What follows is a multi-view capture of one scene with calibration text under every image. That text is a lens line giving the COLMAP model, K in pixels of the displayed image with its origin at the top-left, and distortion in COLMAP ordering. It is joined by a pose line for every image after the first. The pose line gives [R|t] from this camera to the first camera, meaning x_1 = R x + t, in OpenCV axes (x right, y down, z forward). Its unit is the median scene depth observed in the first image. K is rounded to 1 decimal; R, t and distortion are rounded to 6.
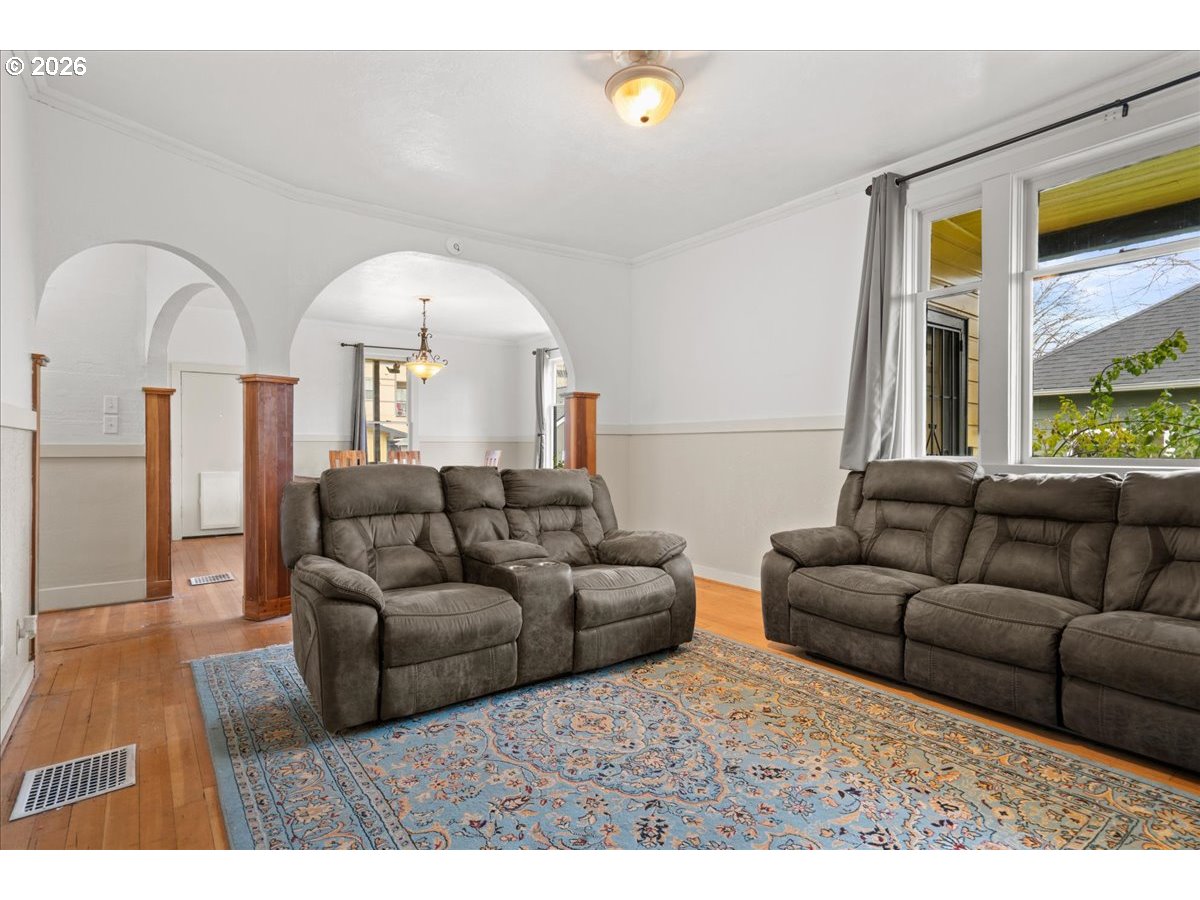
lens RADIAL K [[625.2, 0, 589.4], [0, 625.2, 451.5], [0, 0, 1]] dist [-0.011754, 0.000745]
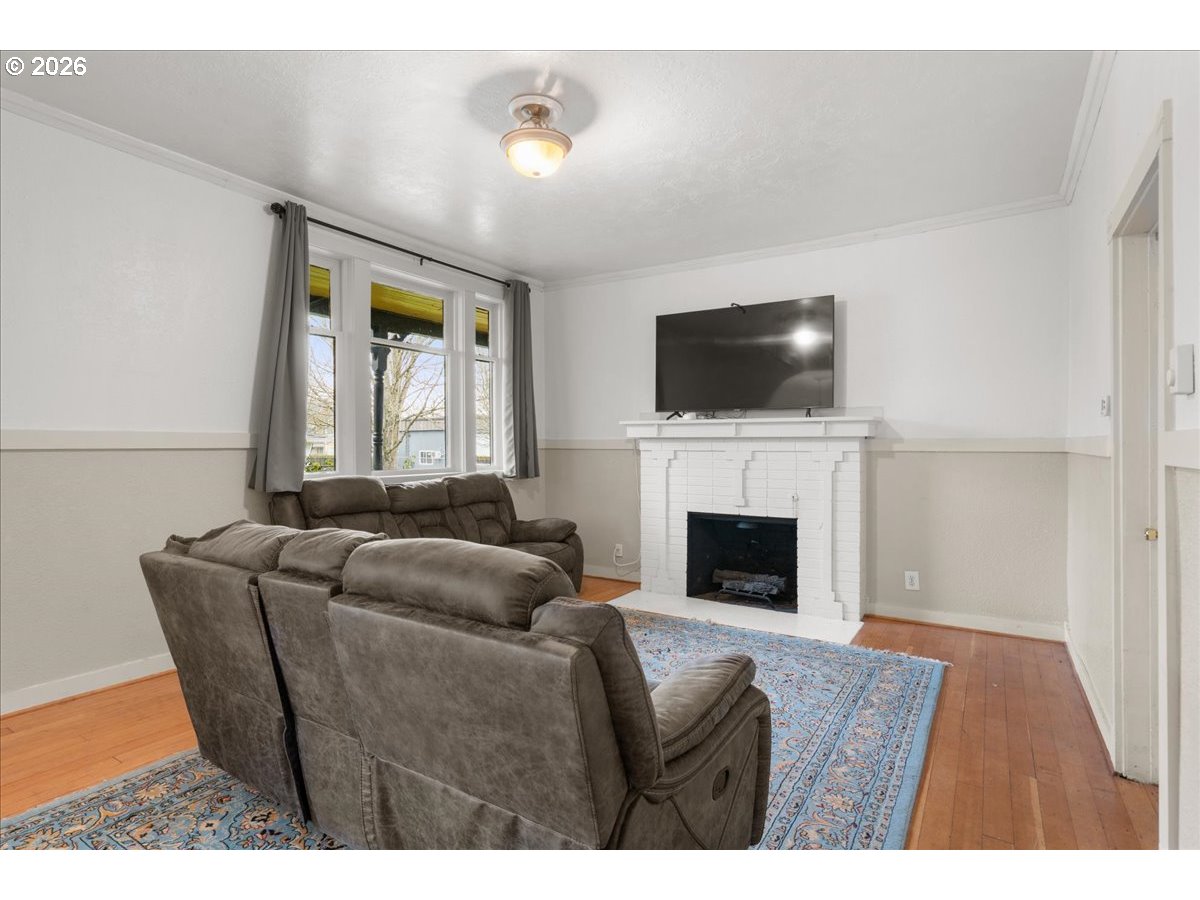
lens RADIAL K [[625.2, 0, 604.1], [0, 625.2, 450.6], [0, 0, 1]] dist [-0.011754, 0.000745]
pose [[-0.378820, -0.006061, 0.925451, -1.013011], [0.010454, 0.999887, 0.010828, -0.062324], [-0.925412, 0.013777, -0.378713, 1.382100]]
